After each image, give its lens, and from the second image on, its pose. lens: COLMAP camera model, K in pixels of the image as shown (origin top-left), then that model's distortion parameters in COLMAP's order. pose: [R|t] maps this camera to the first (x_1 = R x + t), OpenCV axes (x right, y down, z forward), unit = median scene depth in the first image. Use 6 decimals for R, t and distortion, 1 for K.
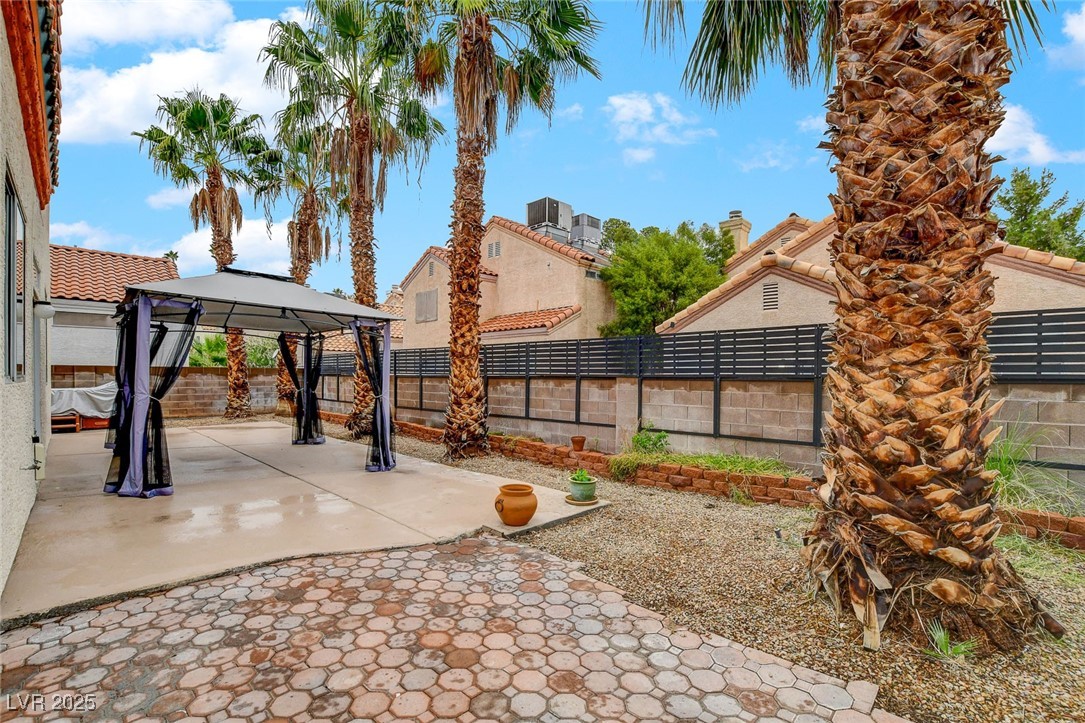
lens RADIAL K [[472.4, 0, 555.7], [0, 472.4, 375.9], [0, 0, 1]] dist [-0.025559, 0.000808]
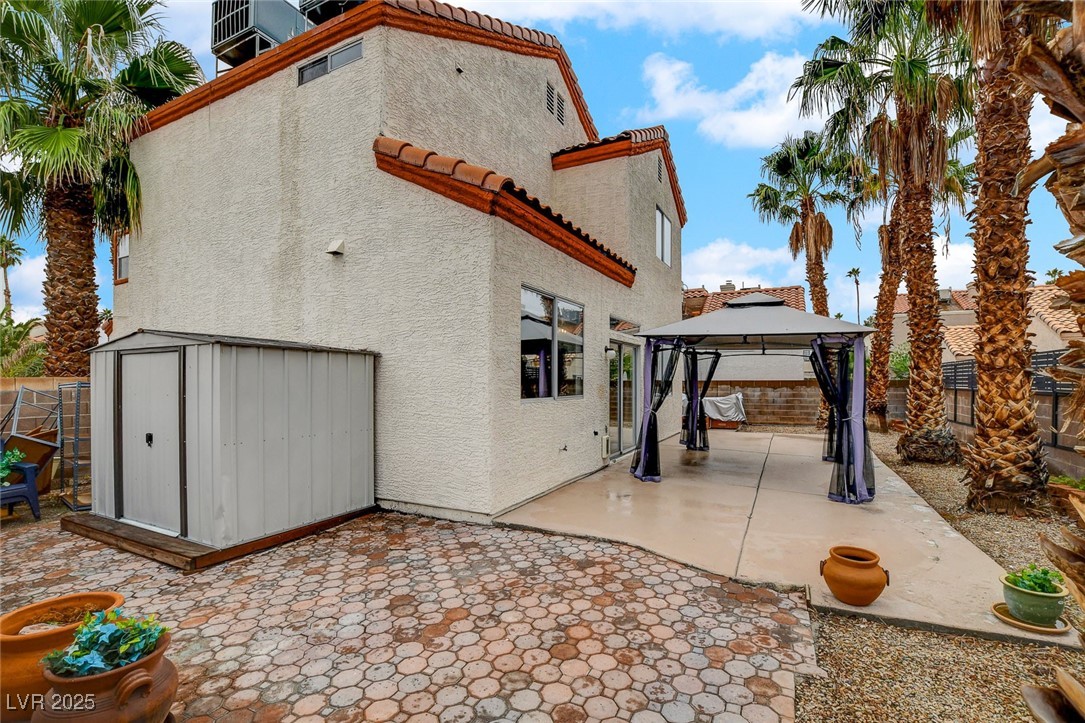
lens RADIAL K [[472.4, 0, 555.7], [0, 472.4, 375.9], [0, 0, 1]] dist [-0.025559, 0.000808]
pose [[0.341510, -0.020616, -0.939652, 0.542699], [0.002071, 0.999773, -0.021183, -0.042006], [0.939876, 0.005288, 0.341476, 0.333599]]
